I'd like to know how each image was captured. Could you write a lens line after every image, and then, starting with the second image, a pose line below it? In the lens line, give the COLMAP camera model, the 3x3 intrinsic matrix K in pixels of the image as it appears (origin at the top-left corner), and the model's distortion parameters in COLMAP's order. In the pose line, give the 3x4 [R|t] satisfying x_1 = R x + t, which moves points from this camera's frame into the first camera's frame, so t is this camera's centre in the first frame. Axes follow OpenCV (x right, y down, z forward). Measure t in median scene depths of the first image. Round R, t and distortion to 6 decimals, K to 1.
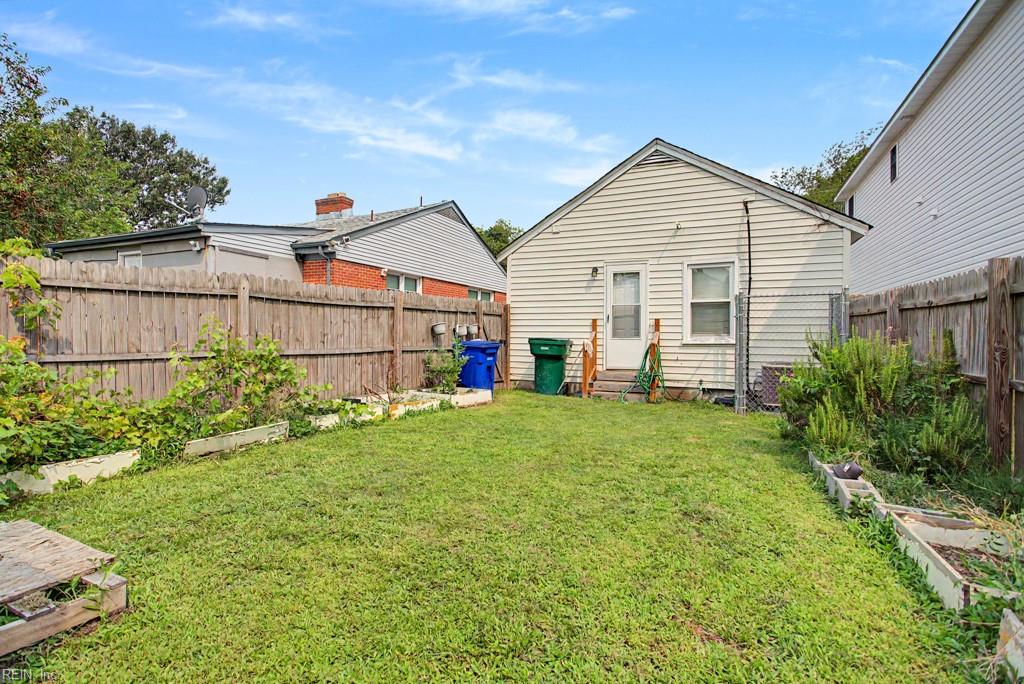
lens RADIAL K [[491.1, 0, 509.0], [0, 491.1, 339.1], [0, 0, 1]] dist [0.001366, -0.000141]
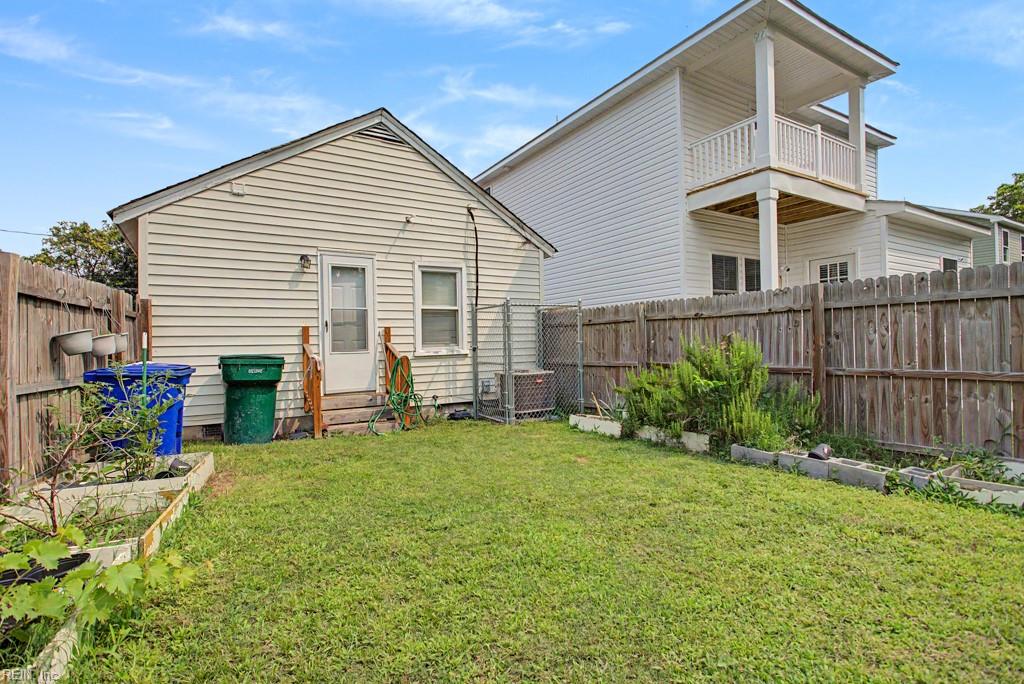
lens RADIAL K [[491.1, 0, 509.8], [0, 491.1, 347.1], [0, 0, 1]] dist [0.001366, -0.000141]
pose [[0.580502, -0.021870, 0.813965, -0.257733], [0.027572, 0.999594, 0.007193, -0.008110], [-0.813792, 0.018267, 0.580869, 0.358740]]
